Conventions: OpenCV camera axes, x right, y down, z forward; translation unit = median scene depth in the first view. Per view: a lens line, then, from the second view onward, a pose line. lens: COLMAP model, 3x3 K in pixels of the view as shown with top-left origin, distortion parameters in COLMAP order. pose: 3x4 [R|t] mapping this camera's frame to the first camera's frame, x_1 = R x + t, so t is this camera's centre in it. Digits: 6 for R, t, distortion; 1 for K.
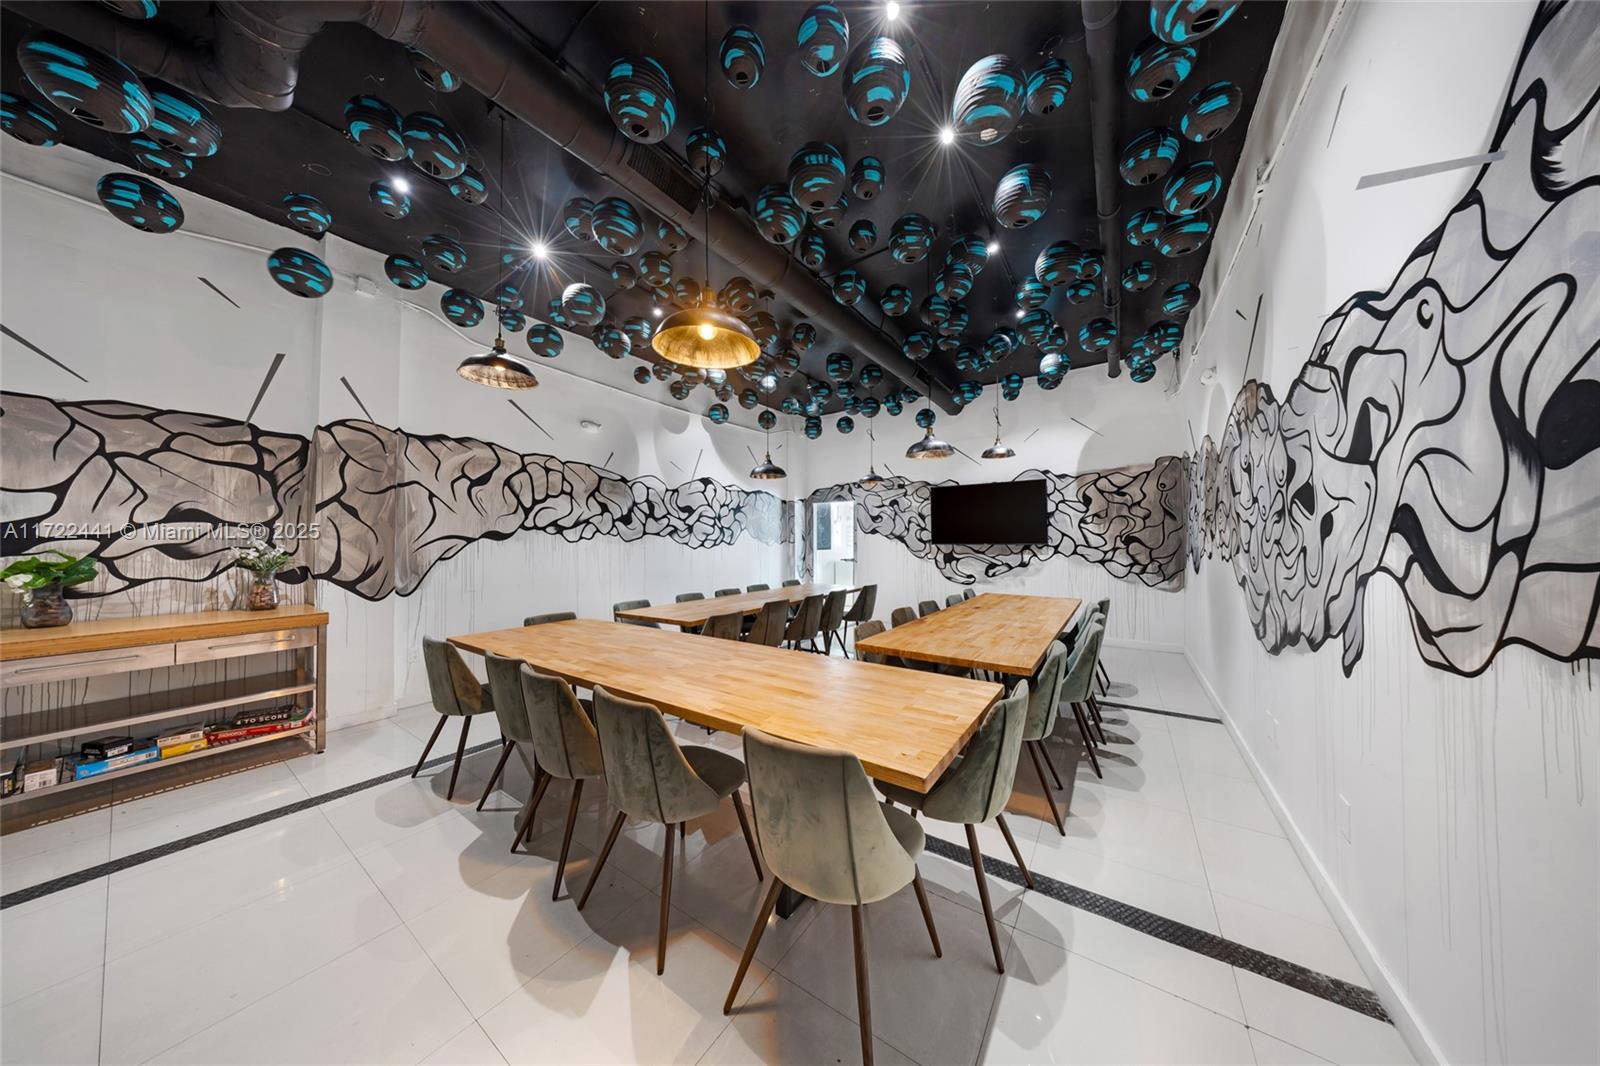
lens RADIAL K [[448.5, 0, 803.8], [0, 448.5, 537.4], [0, 0, 1]] dist [0.001095, -0.000441]
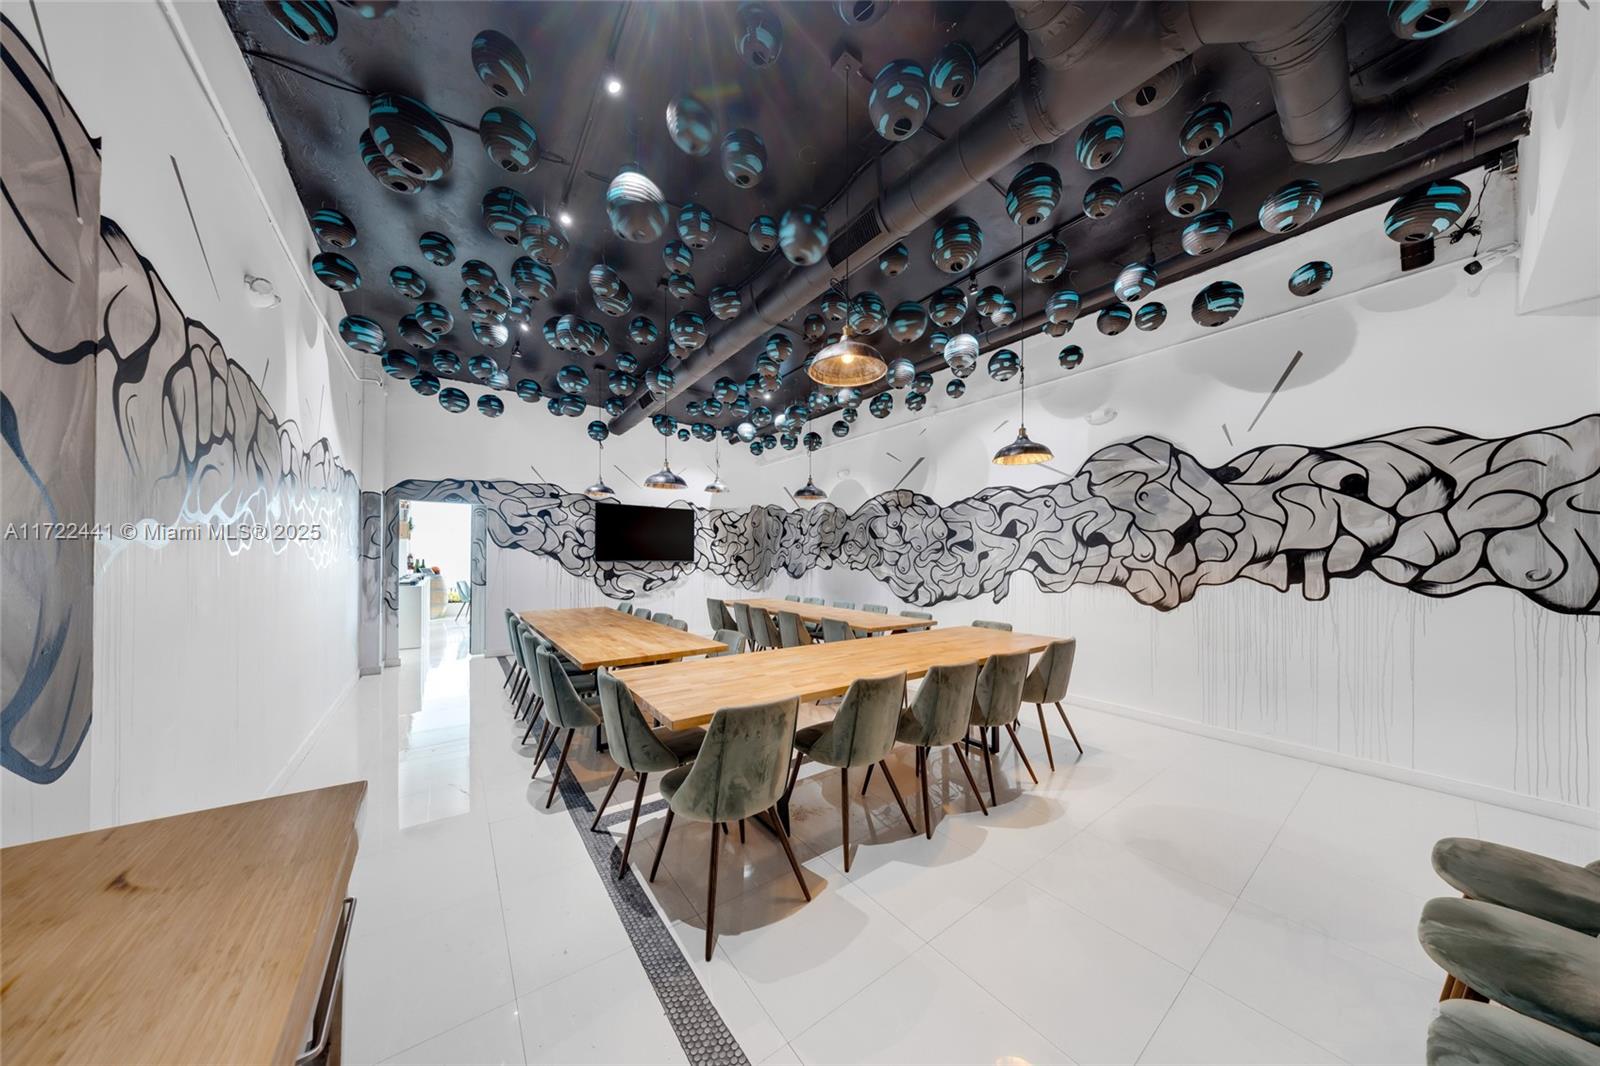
lens RADIAL K [[482.2, 0, 764.9], [0, 482.2, 557.6], [0, 0, 1]] dist [0.009608, -0.000028]
pose [[0.371060, 0.008588, 0.928569, -0.691643], [-0.016061, 0.999867, -0.002829, 0.005681], [-0.928470, -0.013864, 0.371148, 0.339557]]
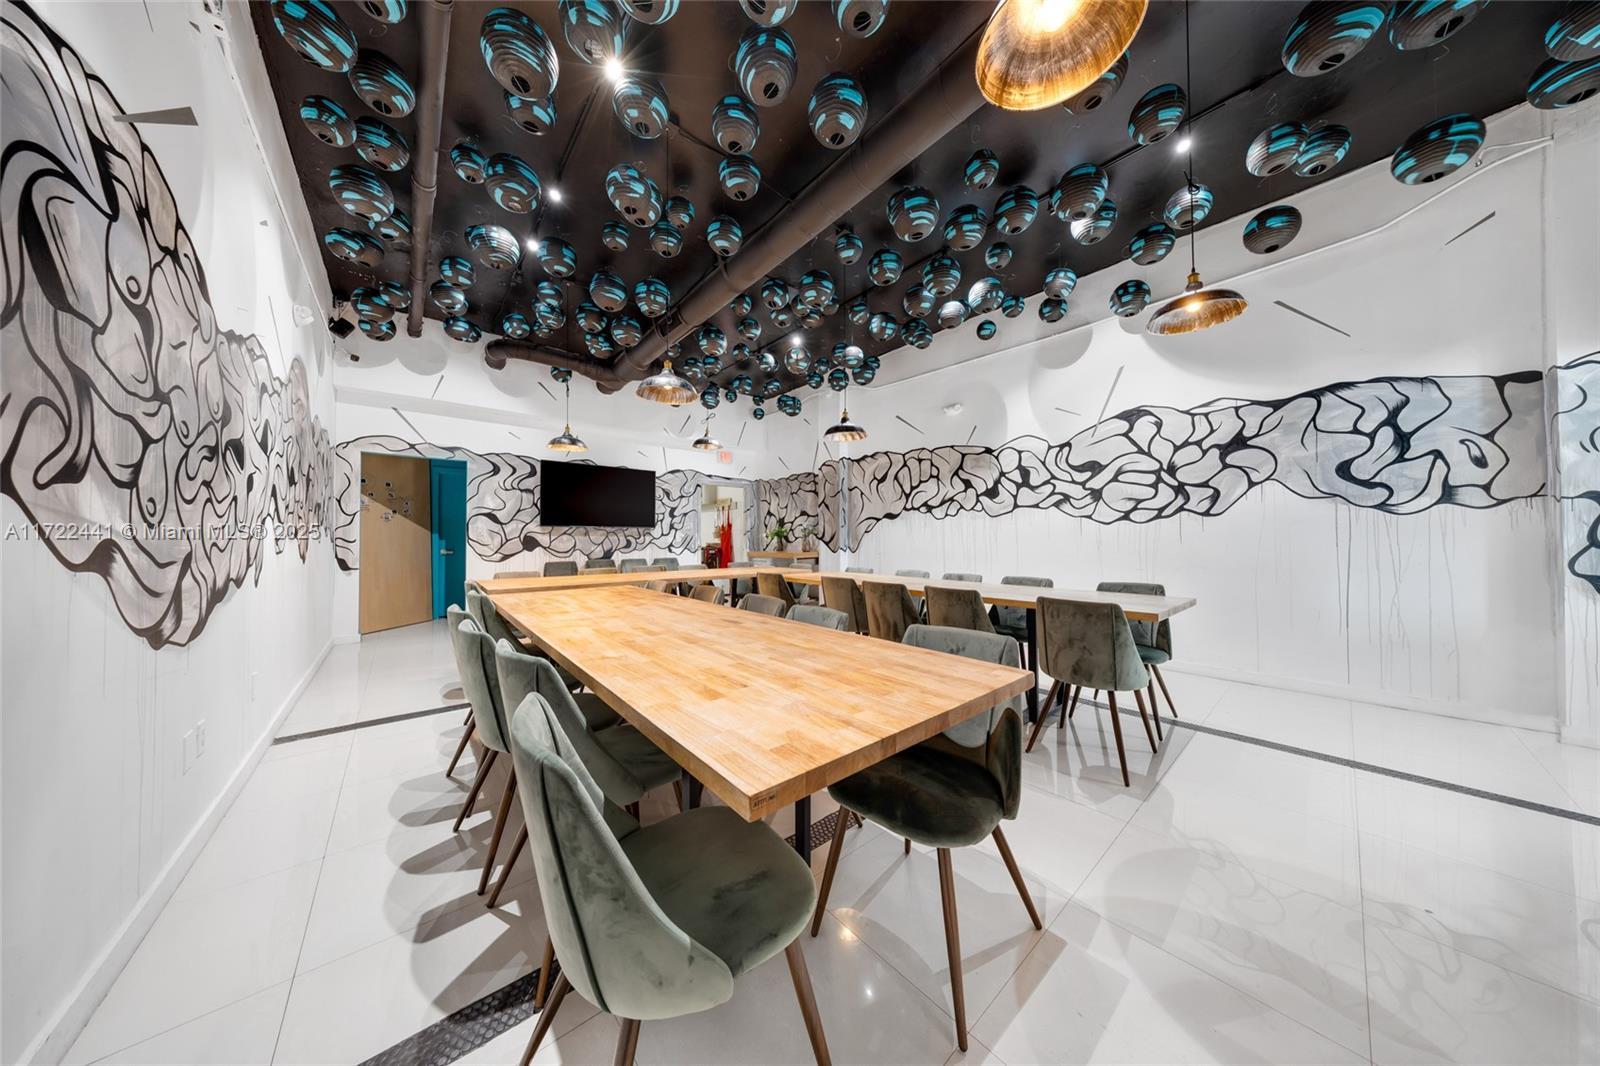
lens RADIAL K [[448.5, 0, 793.0], [0, 448.5, 534.7], [0, 0, 1]] dist [0.001095, -0.000441]
pose [[-0.242915, -0.000303, -0.970047, 0.603575], [0.013116, 0.999908, -0.003597, 0.044274], [0.969959, -0.013597, -0.242889, 0.840198]]
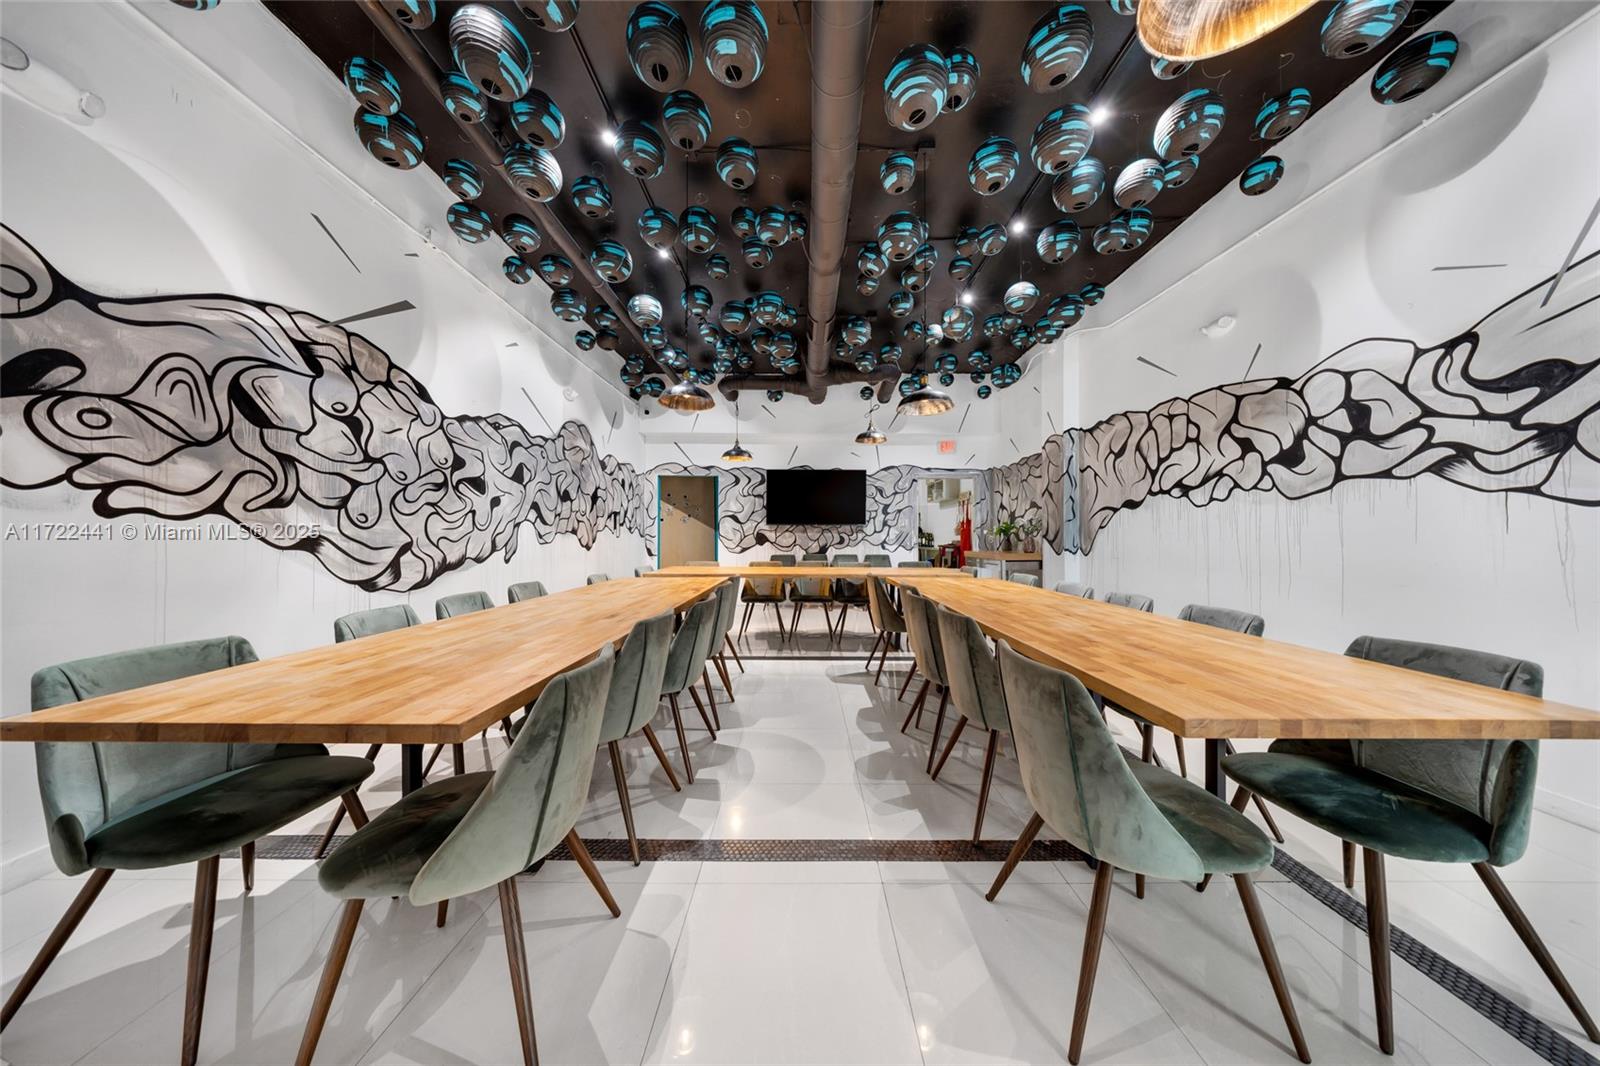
lens RADIAL K [[448.5, 0, 817.8], [0, 448.5, 535.1], [0, 0, 1]] dist [0.001095, -0.000441]
pose [[-0.797976, 0.005412, -0.602665, 0.362088], [0.010066, 0.999940, -0.004349, 0.048519], [0.602606, -0.009537, -0.797982, 1.101337]]
